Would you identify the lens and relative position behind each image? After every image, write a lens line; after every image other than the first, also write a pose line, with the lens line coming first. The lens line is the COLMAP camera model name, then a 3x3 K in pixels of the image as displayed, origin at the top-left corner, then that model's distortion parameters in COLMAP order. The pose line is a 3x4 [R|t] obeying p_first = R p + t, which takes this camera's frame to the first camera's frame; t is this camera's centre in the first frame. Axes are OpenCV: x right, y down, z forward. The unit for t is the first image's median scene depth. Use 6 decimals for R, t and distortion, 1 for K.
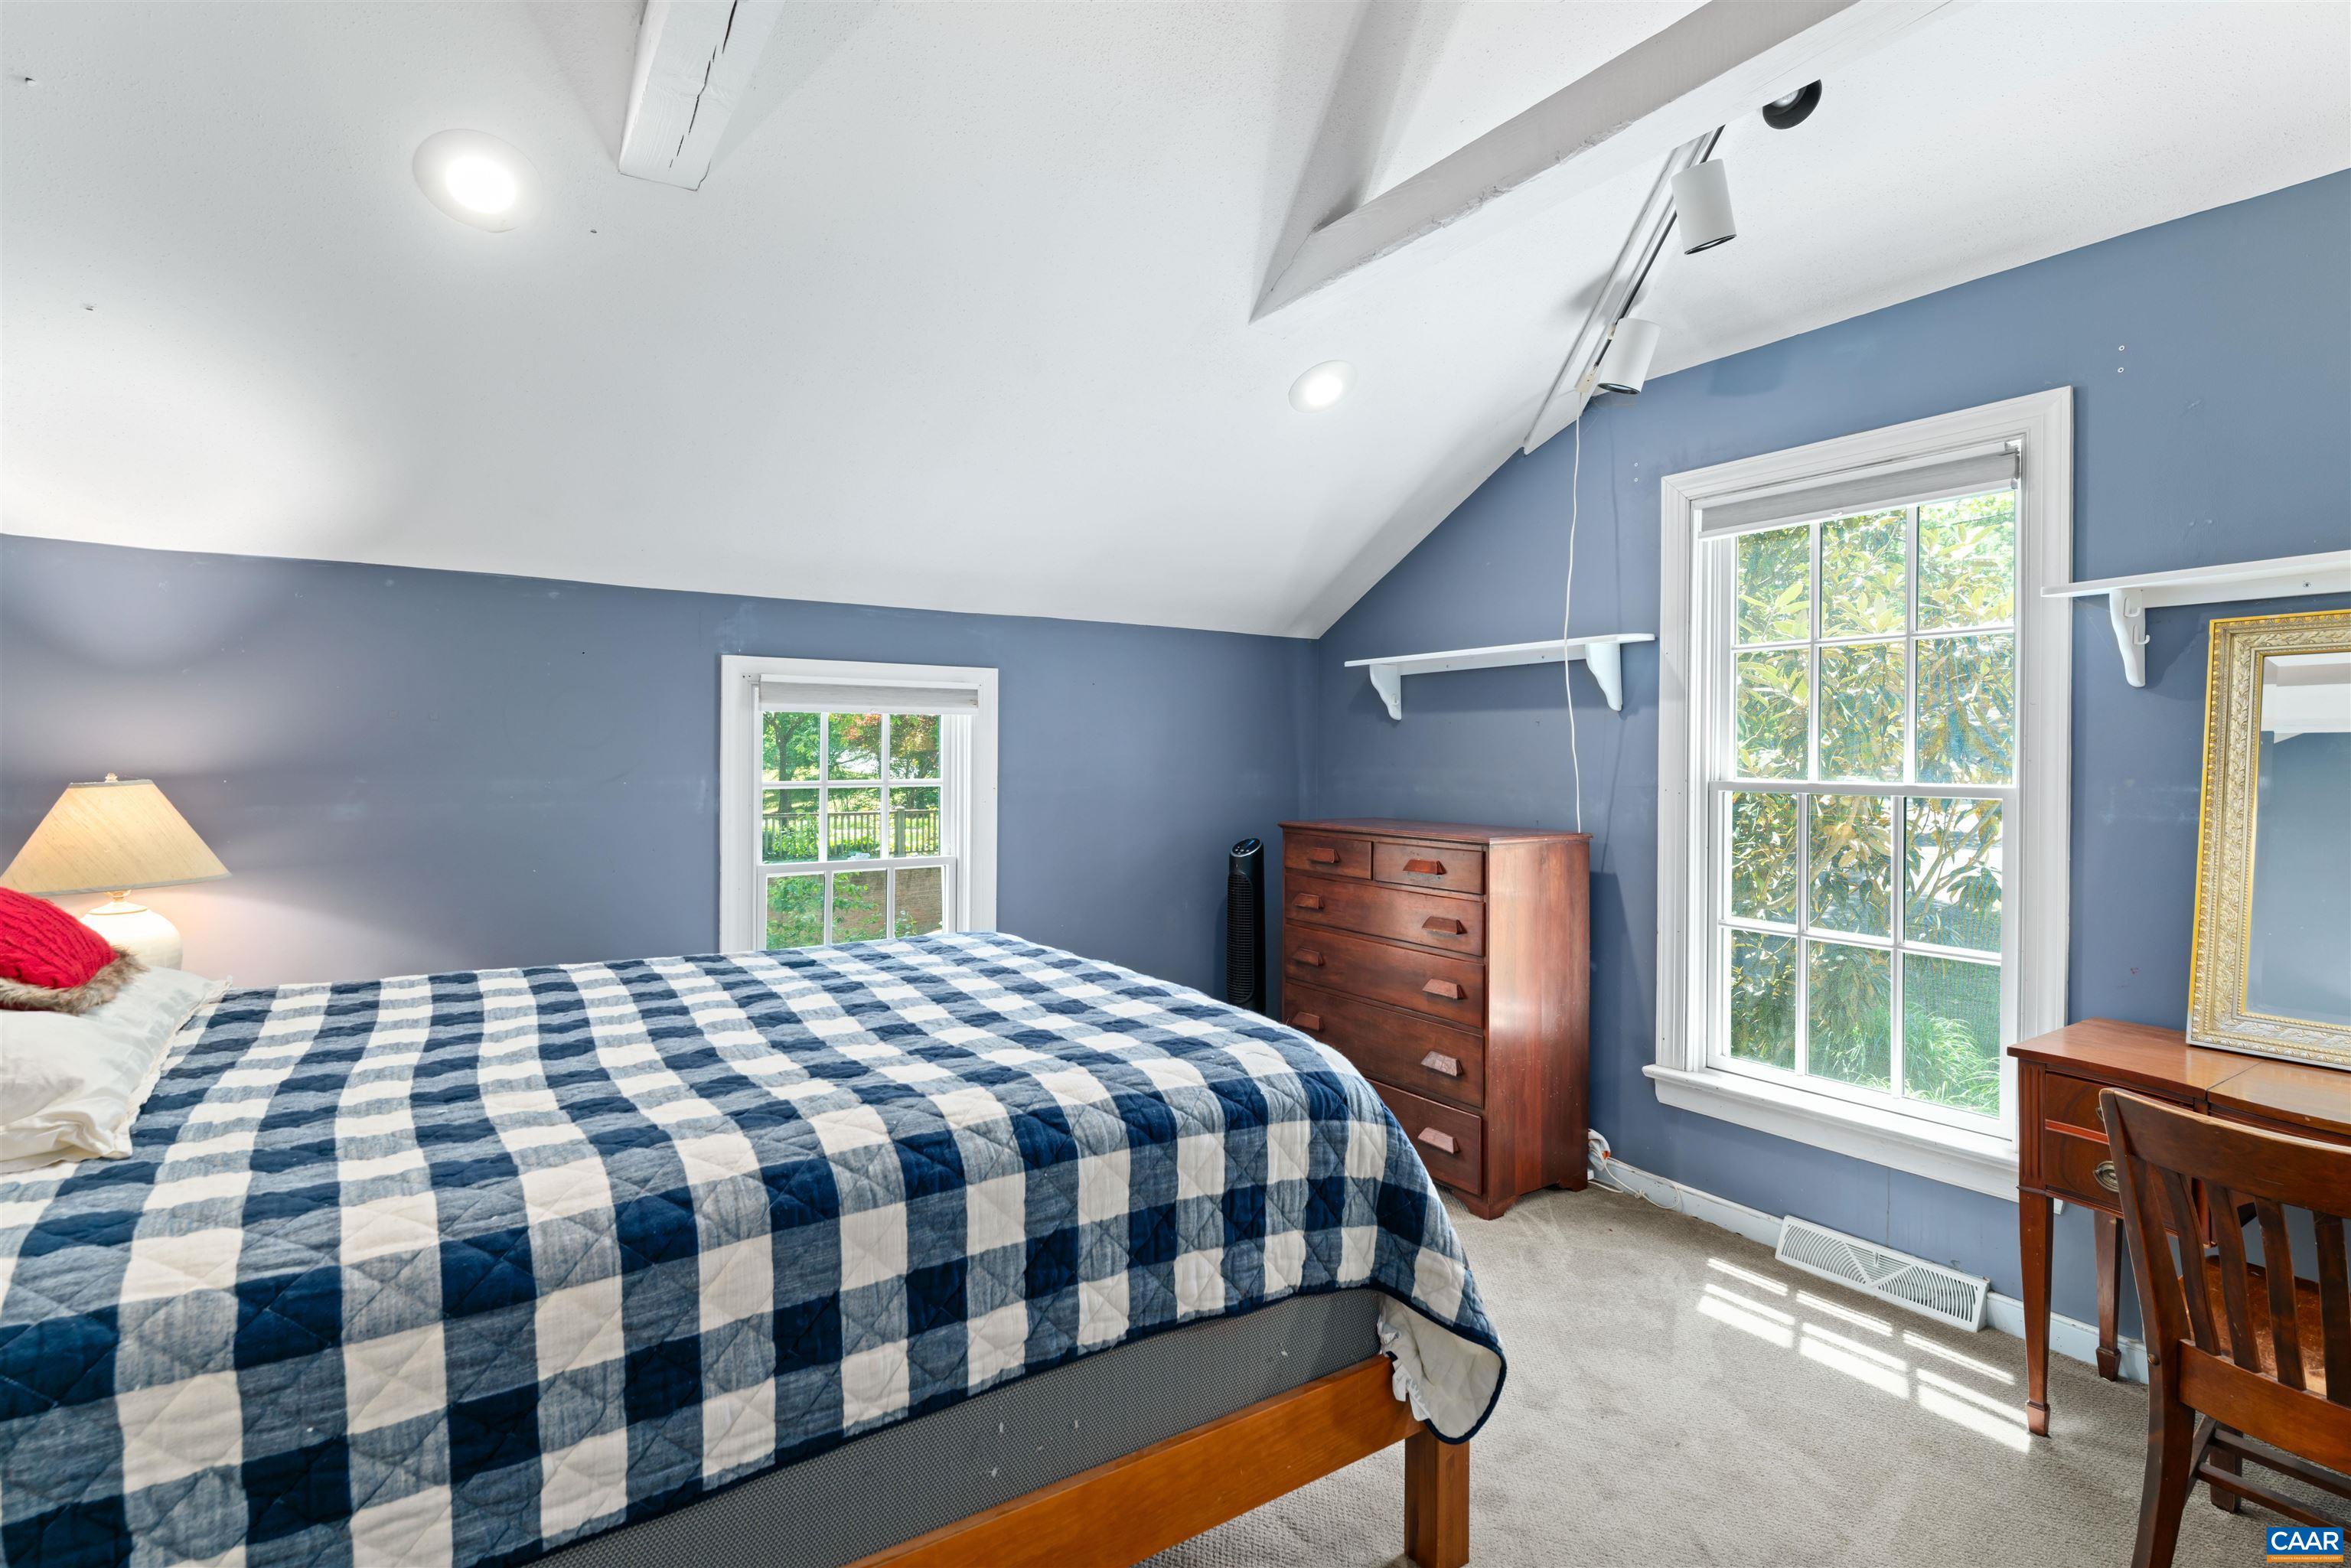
lens RADIAL K [[1117.2, 0, 1172.8], [0, 1117.2, 765.1], [0, 0, 1]] dist [0.002097, 0.000353]
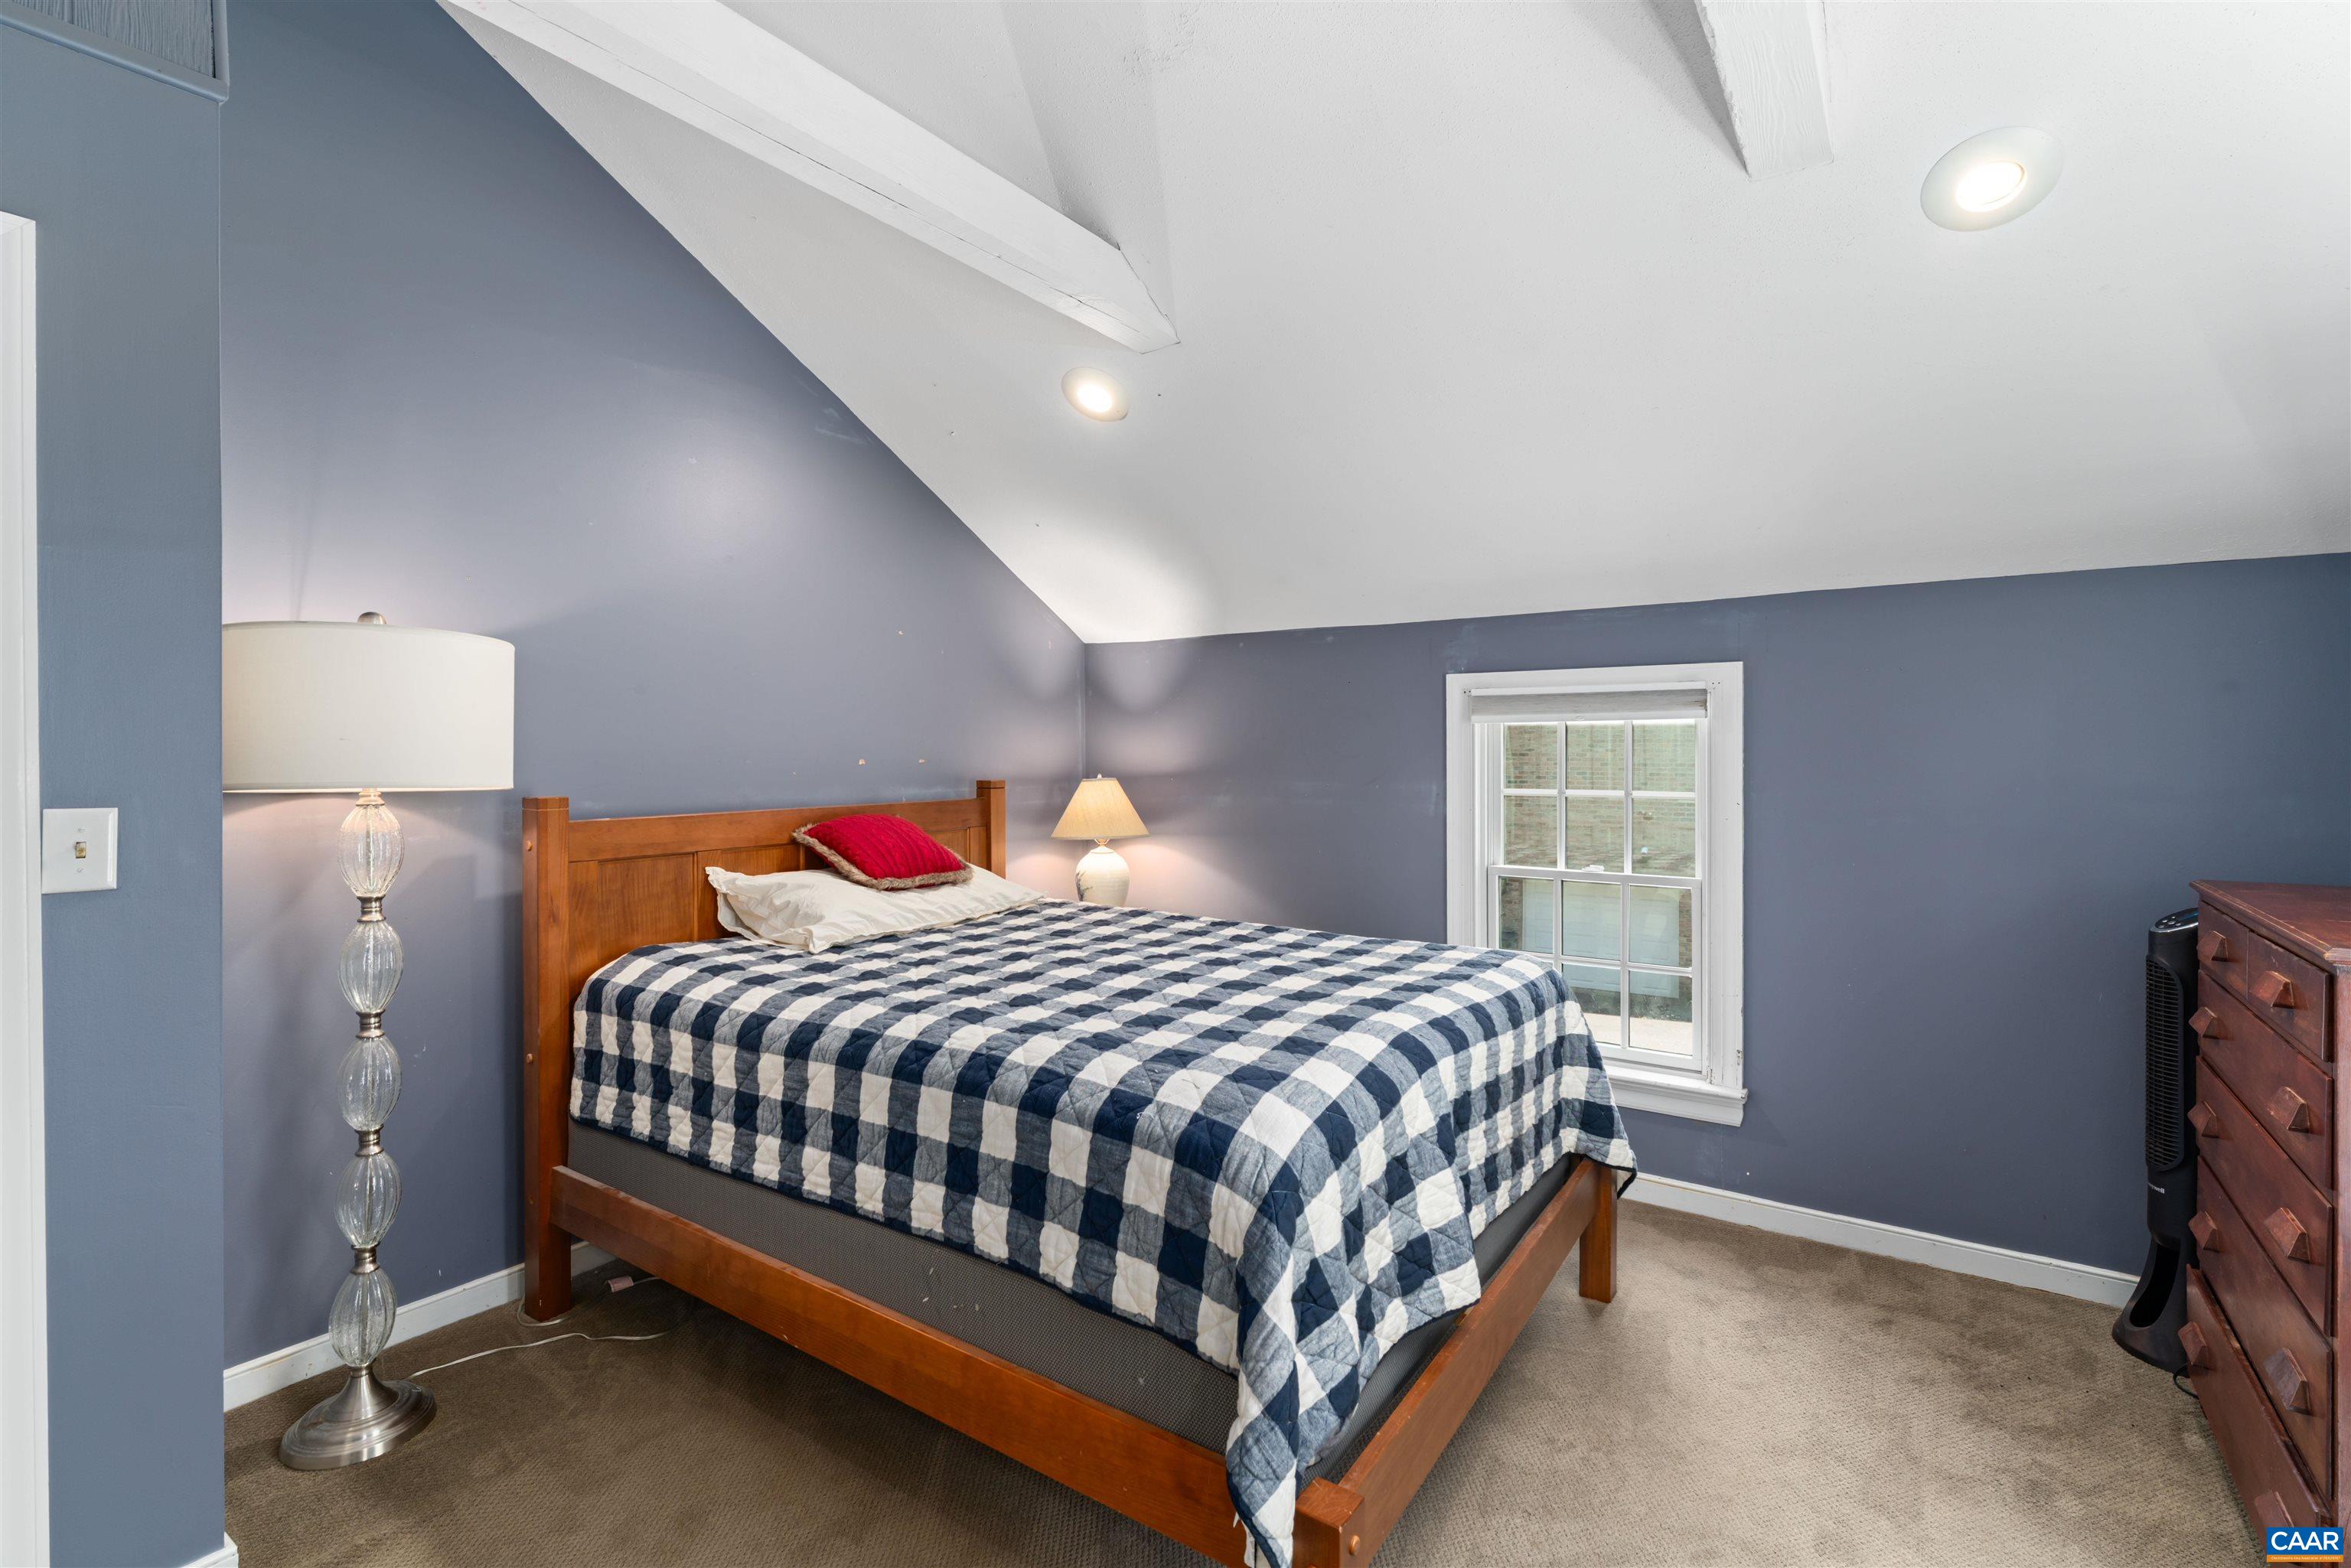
lens RADIAL K [[1083.4, 0, 1175.5], [0, 1083.4, 784.0], [0, 0, 1]] dist [0.001031, 0.000014]
pose [[0.375043, 0.024378, -0.926687, 1.024856], [-0.007138, 0.999700, 0.023410, -0.025080], [0.926980, -0.002165, 0.375105, 0.695312]]
